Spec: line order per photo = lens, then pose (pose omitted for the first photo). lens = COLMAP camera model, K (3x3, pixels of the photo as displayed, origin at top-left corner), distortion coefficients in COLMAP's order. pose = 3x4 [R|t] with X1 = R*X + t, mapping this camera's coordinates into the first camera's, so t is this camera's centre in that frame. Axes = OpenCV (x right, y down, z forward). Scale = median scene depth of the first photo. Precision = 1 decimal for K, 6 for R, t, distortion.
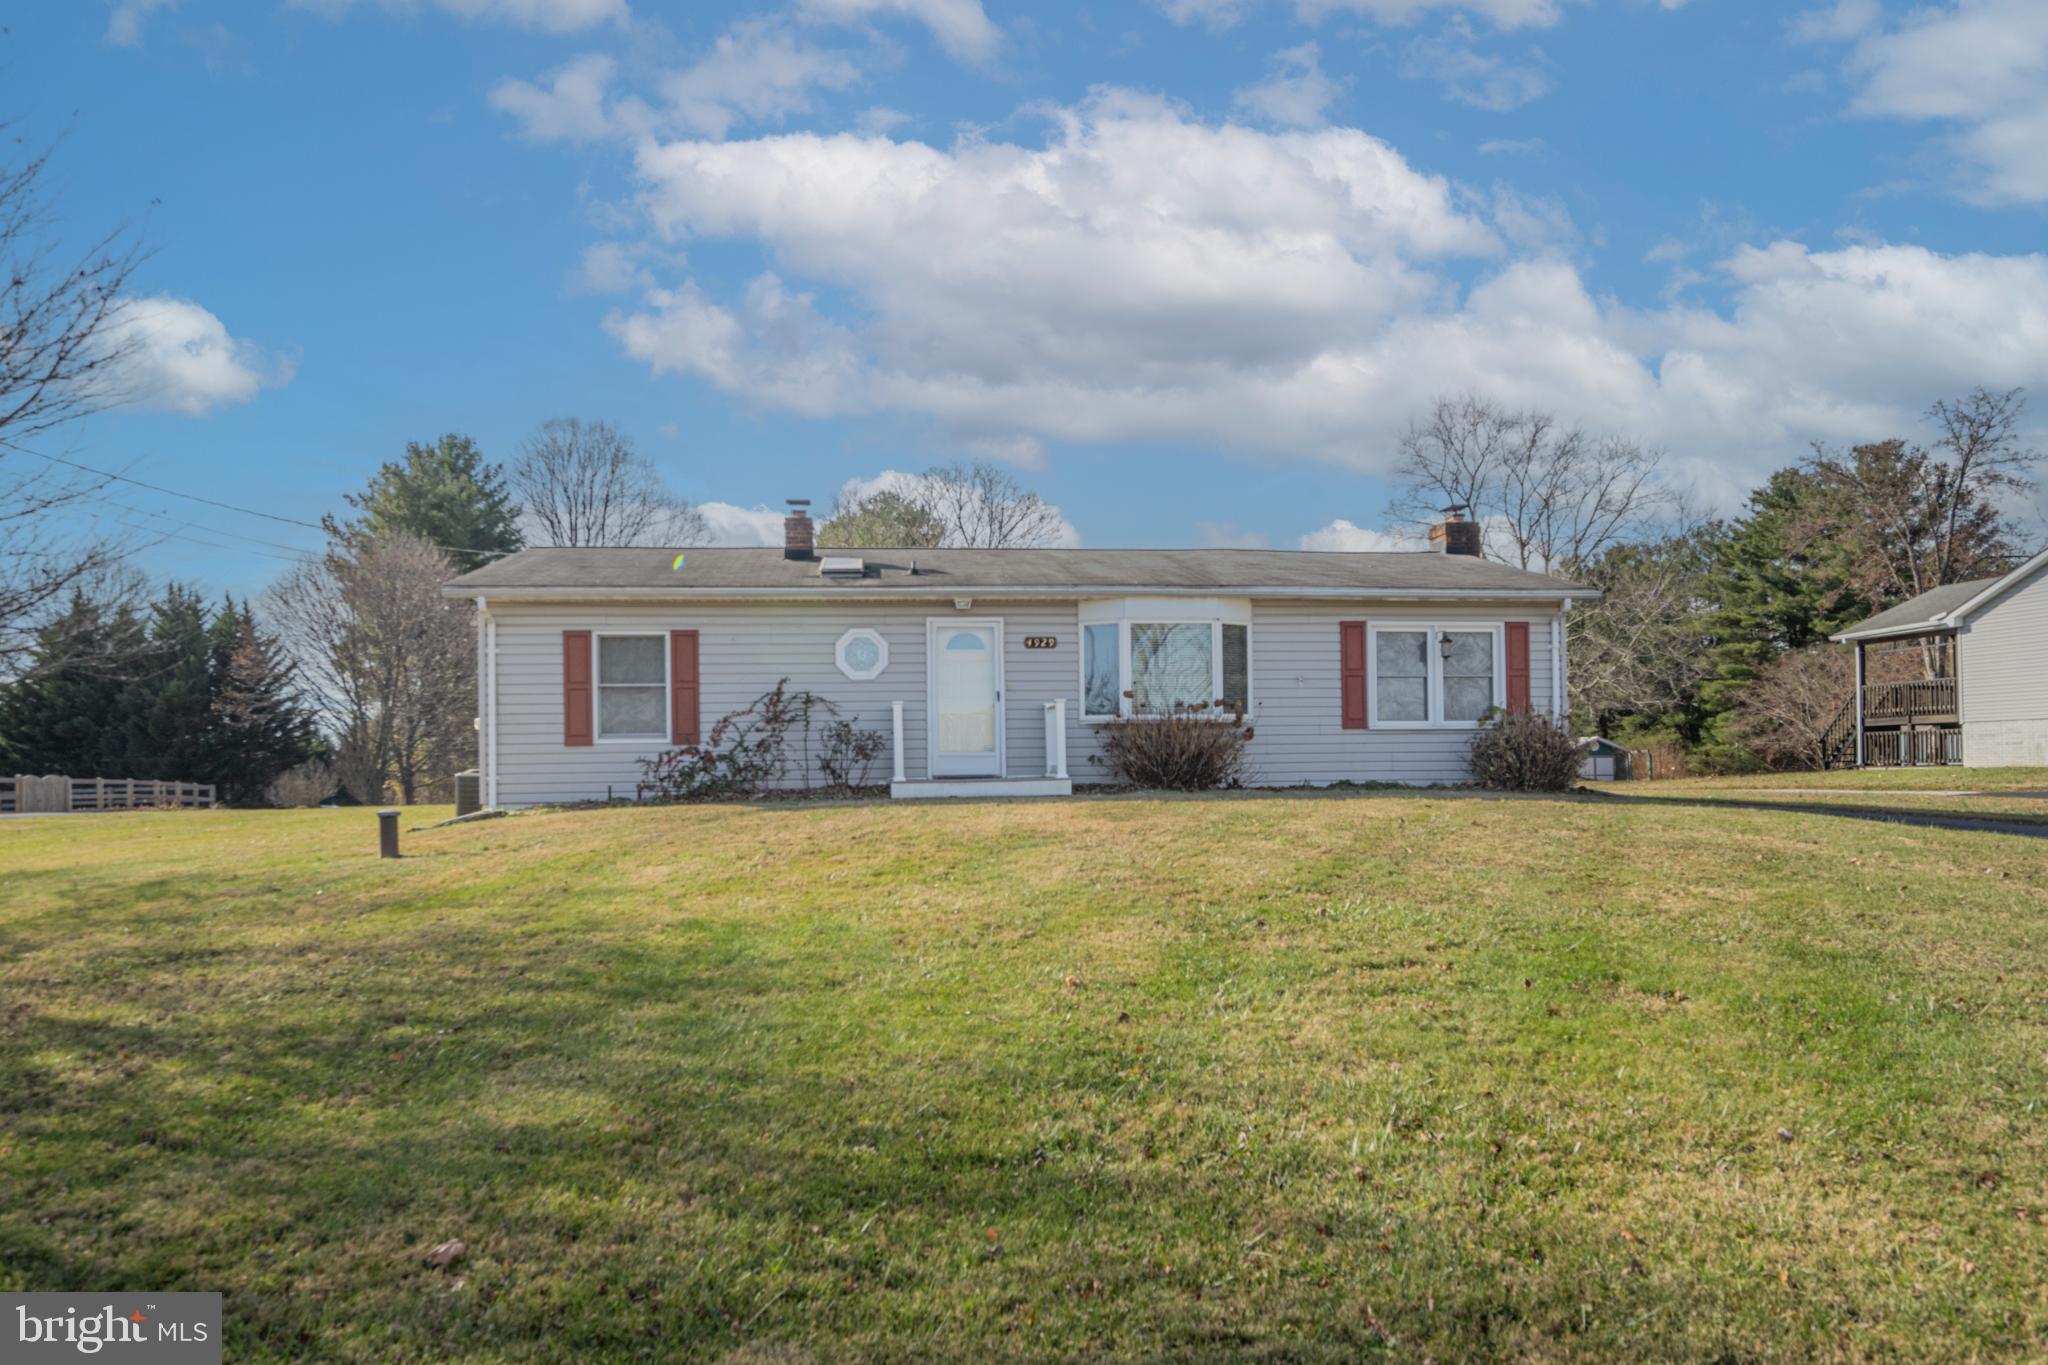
lens RADIAL K [[1327.0, 0, 1009.8], [0, 1327.0, 760.9], [0, 0, 1]] dist [-0.011086, 0.000830]
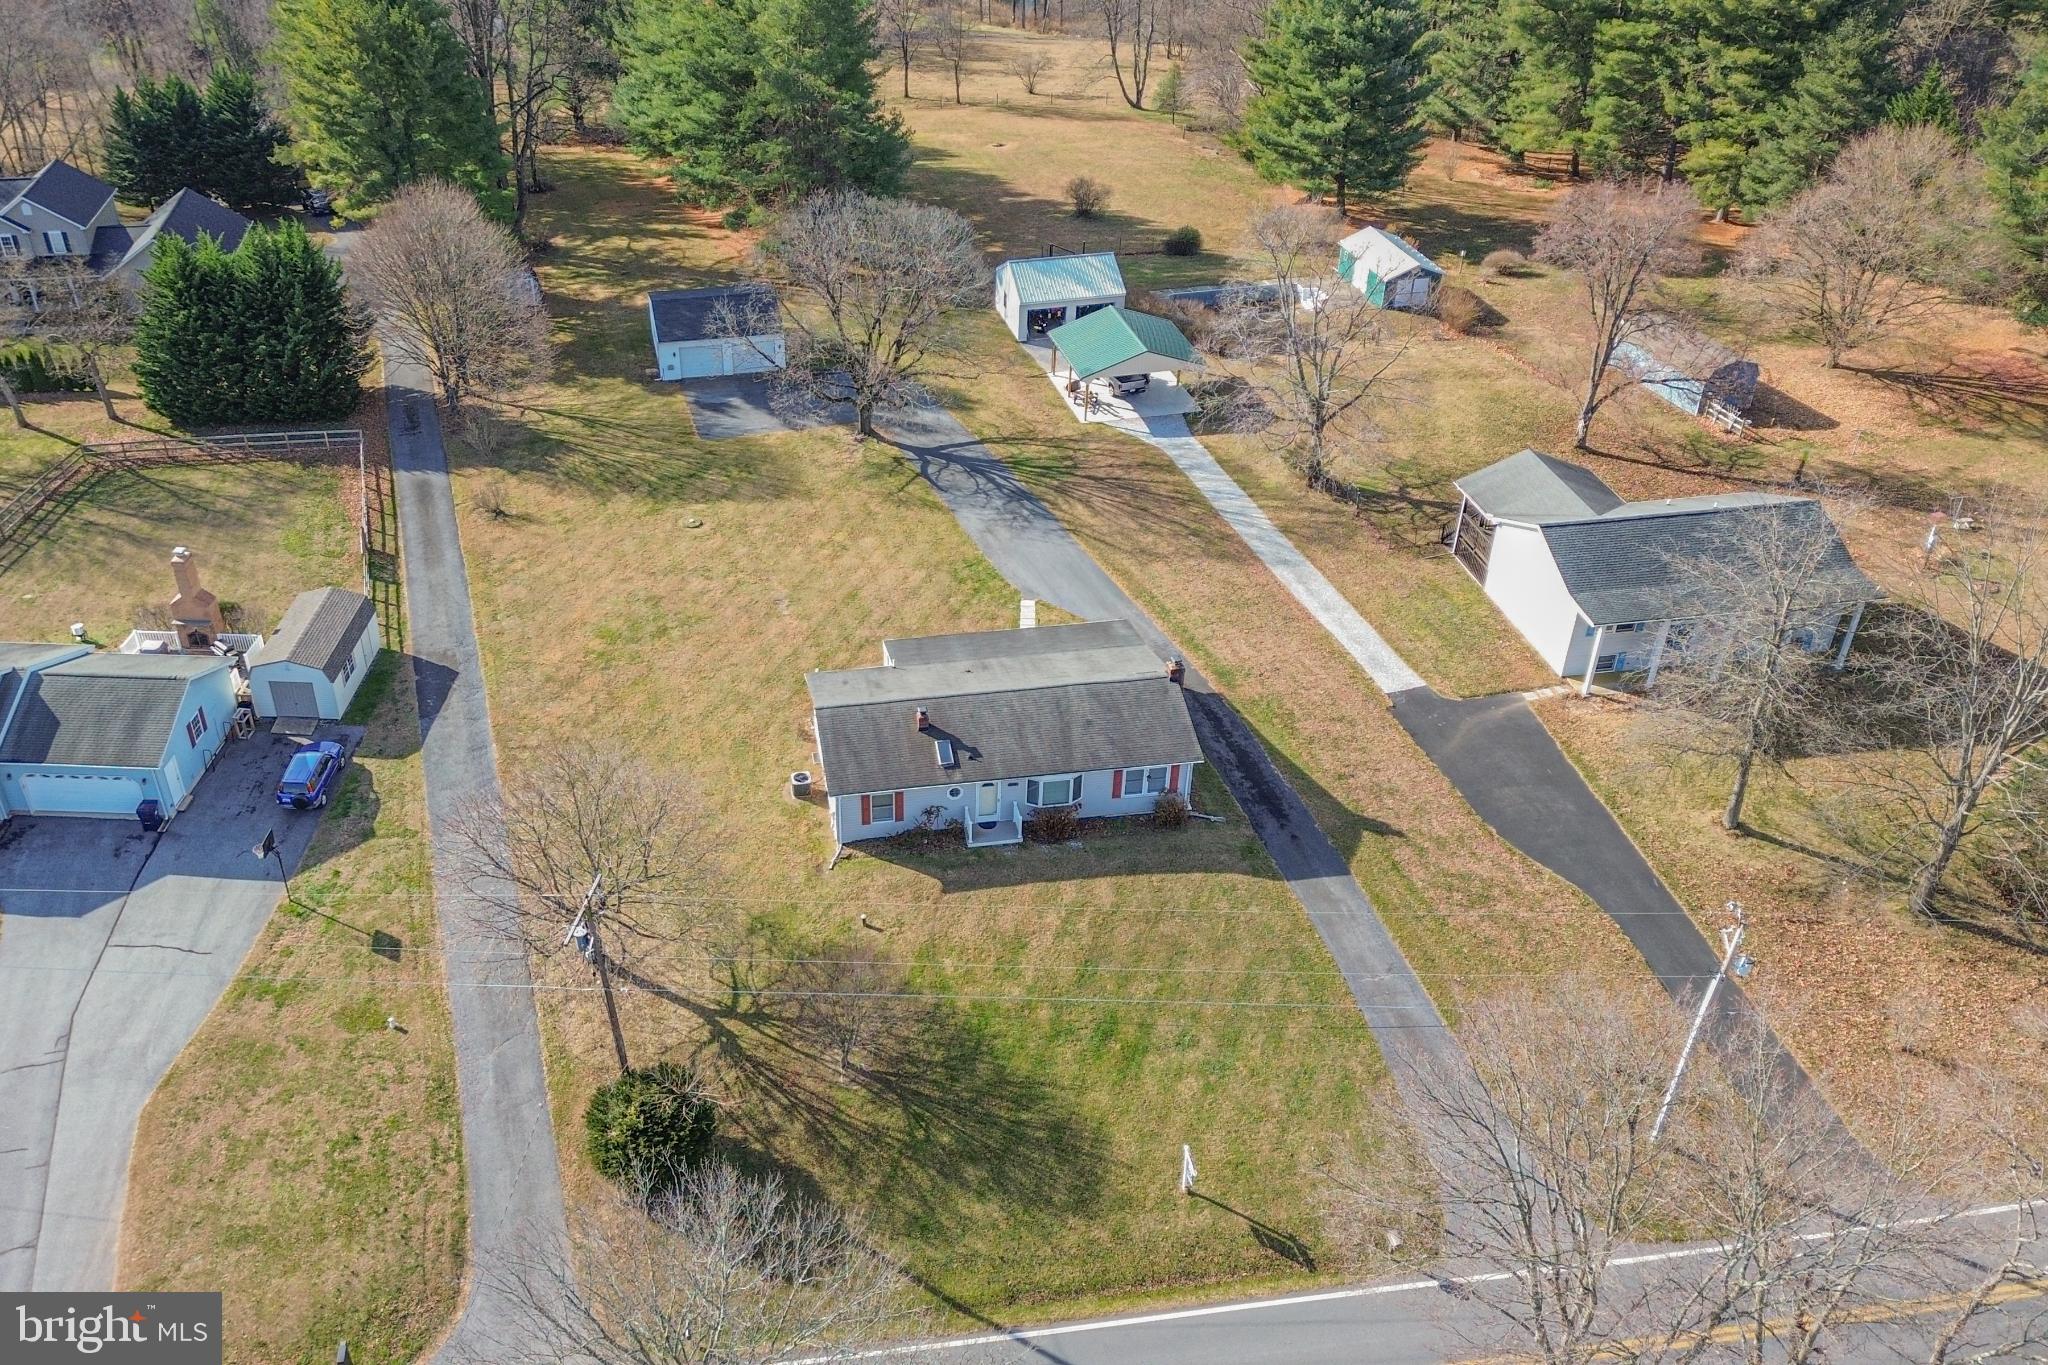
lens RADIAL K [[1698.9, 0, 893.5], [0, 1698.9, 673.6], [0, 0, 1]] dist [0.089191, -0.120318]
pose [[0.999461, -0.011782, 0.030649, -0.355432], [-0.007322, 0.829948, 0.557793, -2.394040], [-0.032009, -0.557717, 0.829414, -2.009130]]
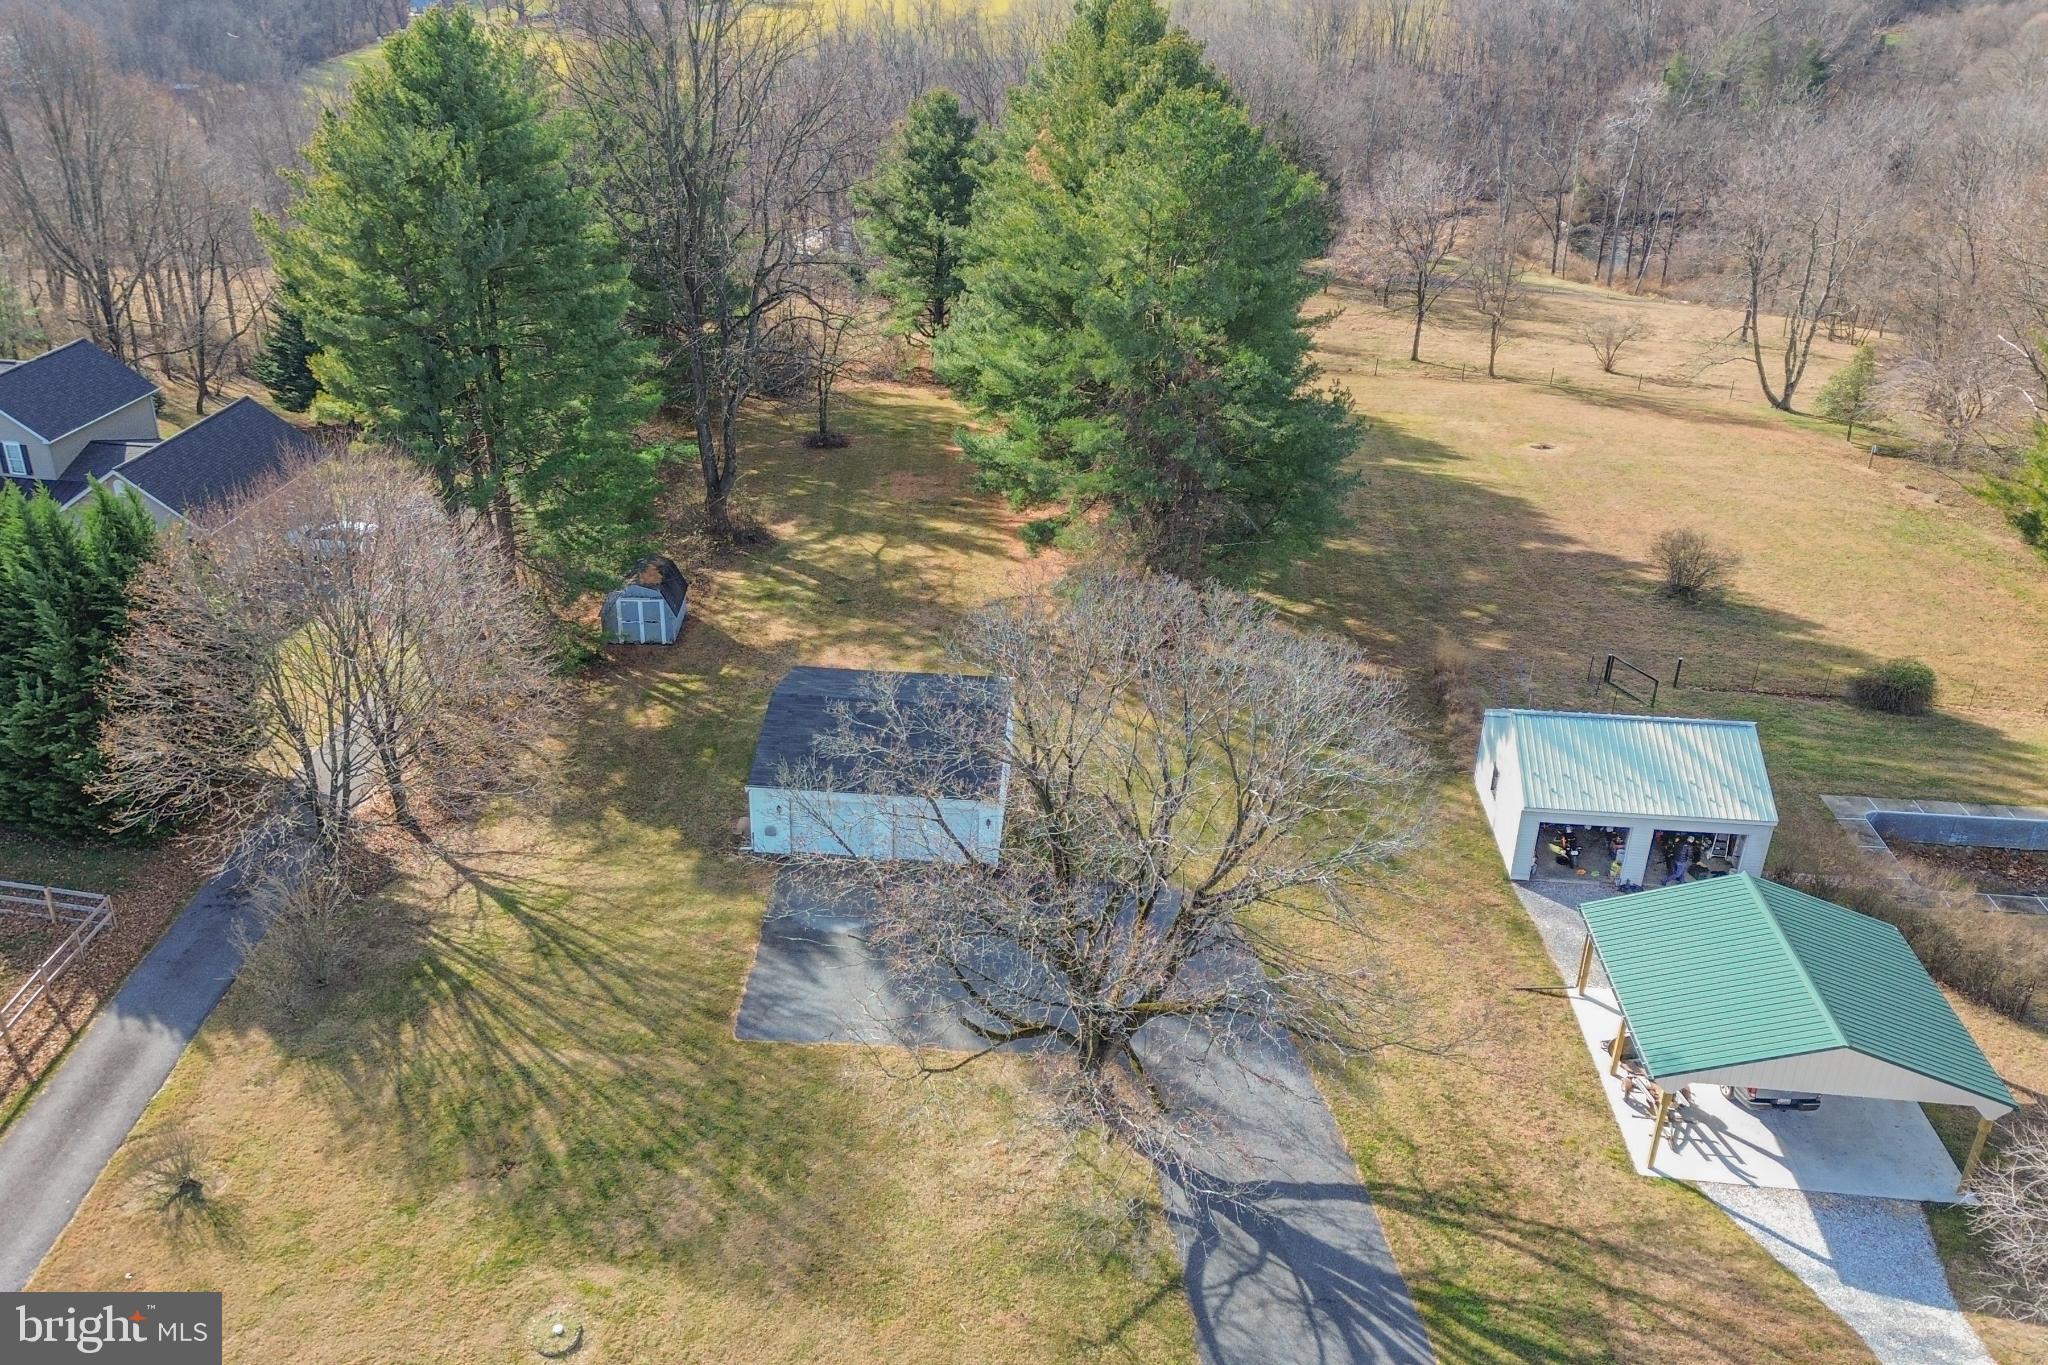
lens RADIAL K [[1702.5, 0, 896.7], [0, 1702.5, 678.6], [0, 0, 1]] dist [0.067848, -0.040153]
pose [[0.958363, 0.137315, -0.250368, -0.006472], [-0.009793, 0.892078, 0.451776, -1.545397], [0.285384, -0.430514, 0.856279, 1.192923]]
